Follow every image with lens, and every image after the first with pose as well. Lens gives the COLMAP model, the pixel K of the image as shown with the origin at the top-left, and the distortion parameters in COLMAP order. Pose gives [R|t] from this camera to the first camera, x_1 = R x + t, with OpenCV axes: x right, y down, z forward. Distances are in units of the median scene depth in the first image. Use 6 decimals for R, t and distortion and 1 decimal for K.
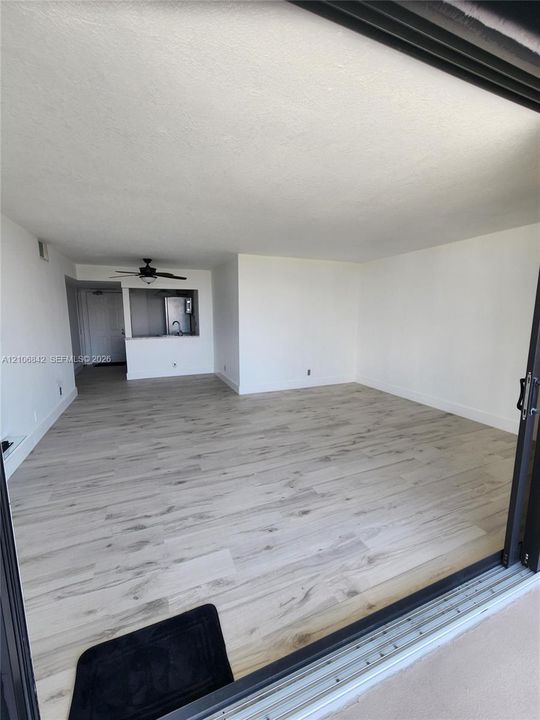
lens RADIAL K [[296.9, 0, 272.7], [0, 296.9, 355.6], [0, 0, 1]] dist [0.001177, -0.000279]
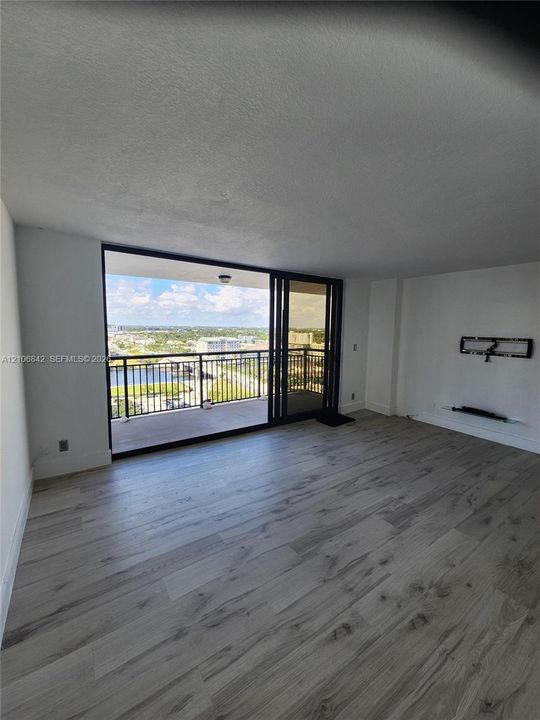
lens RADIAL K [[296.9, 0, 271.6], [0, 296.9, 354.2], [0, 0, 1]] dist [0.001177, -0.000279]
pose [[-0.979209, 0.004522, -0.202803, 0.516147], [-0.044306, 0.970847, 0.235570, -0.294198], [0.197956, 0.239658, -0.950462, 1.793795]]
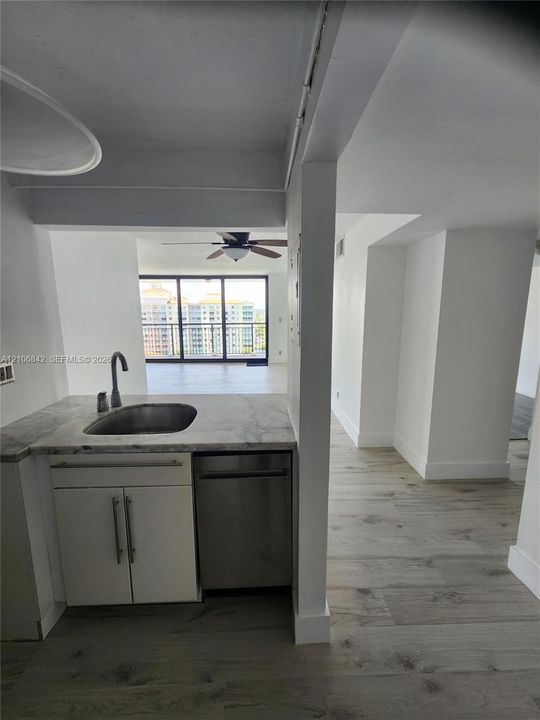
lens RADIAL K [[297.6, 0, 269.9], [0, 297.6, 358.9], [0, 0, 1]] dist [-0.000246, -0.000153]
pose [[-0.931783, -0.060030, 0.358017, -1.216287], [0.053979, 0.952357, 0.300172, -0.419428], [-0.358980, 0.299021, -0.884149, 2.718195]]
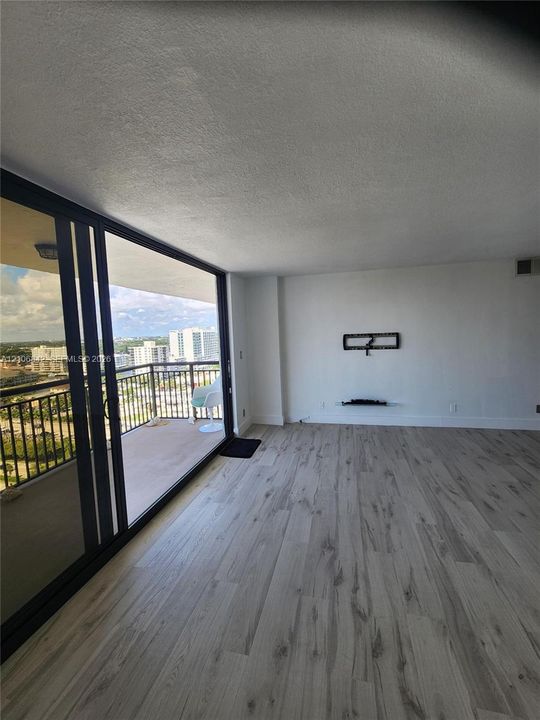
lens RADIAL K [[296.9, 0, 272.0], [0, 296.9, 354.6], [0, 0, 1]] dist [0.001177, -0.000279]
pose [[-0.596260, 0.087739, -0.797982, 0.767066], [-0.078490, 0.982876, 0.166716, -0.203623], [0.798945, 0.162040, -0.579163, 1.193865]]
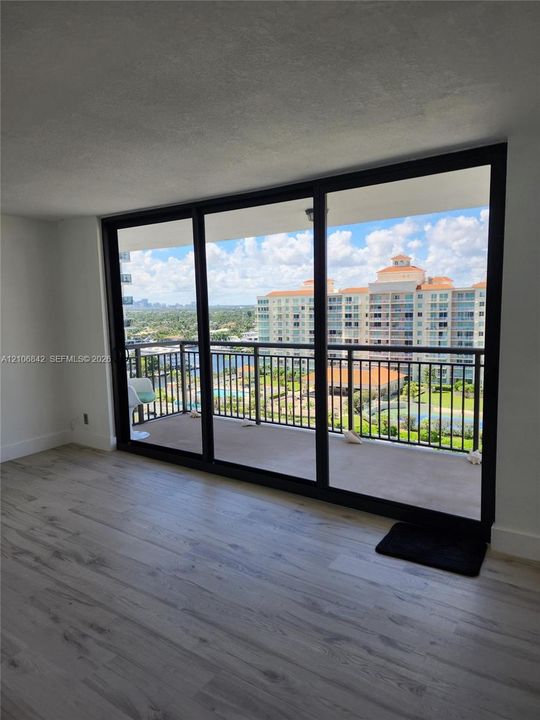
lens RADIAL K [[483.7, 0, 268.8], [0, 483.7, 354.9], [0, 0, 1]] dist [0.041202, -0.016494]
pose [[-0.534257, -0.078876, 0.841634, -0.780312], [0.148384, 0.971427, 0.185232, -0.183461], [-0.832197, 0.223847, -0.507288, 1.084482]]
